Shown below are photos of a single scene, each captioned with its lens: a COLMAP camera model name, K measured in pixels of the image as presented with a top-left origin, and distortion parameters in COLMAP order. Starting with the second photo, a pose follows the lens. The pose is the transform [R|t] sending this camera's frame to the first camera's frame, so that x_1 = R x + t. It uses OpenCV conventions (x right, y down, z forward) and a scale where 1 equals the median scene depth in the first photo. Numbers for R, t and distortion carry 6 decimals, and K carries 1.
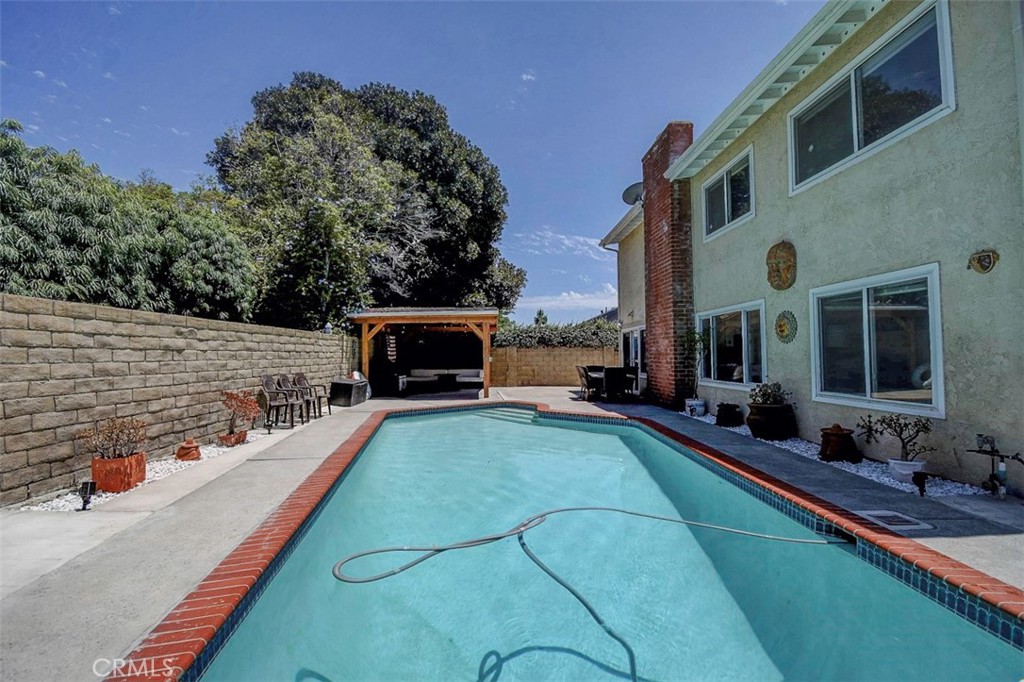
lens RADIAL K [[446.7, 0, 523.4], [0, 446.7, 346.2], [0, 0, 1]] dist [0.022571, -0.022872]
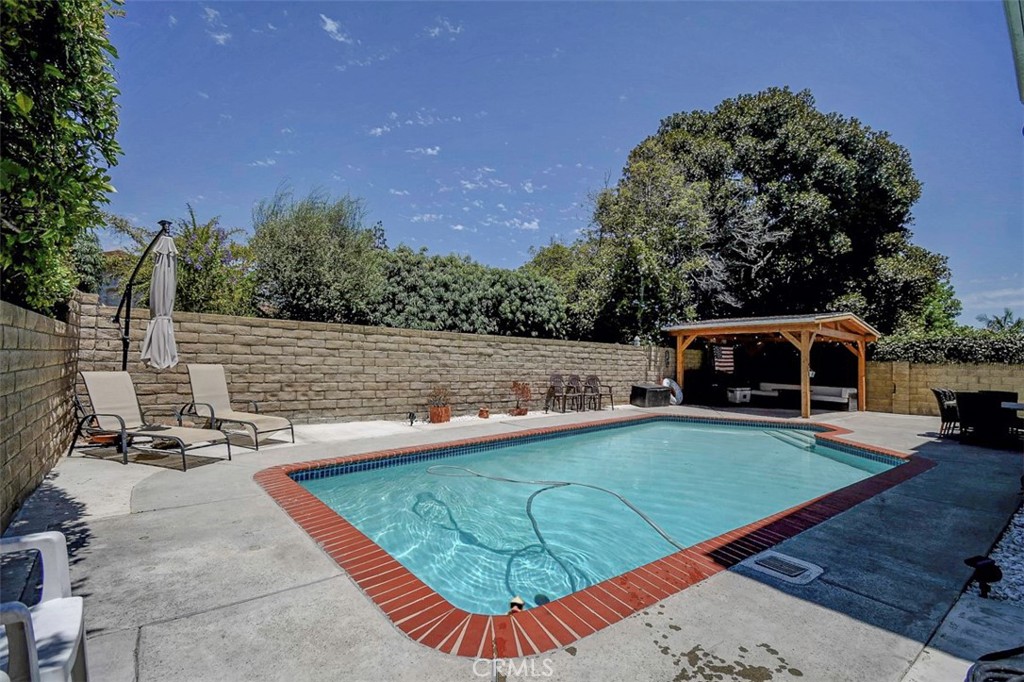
lens RADIAL K [[456.3, 0, 512.9], [0, 456.3, 345.7], [0, 0, 1]] dist [0.010465, -0.024533]
pose [[0.576866, -0.005038, -0.816823, 0.607193], [-0.017353, 0.999680, -0.018421, 0.002679], [0.816654, 0.024801, 0.576594, 0.050270]]
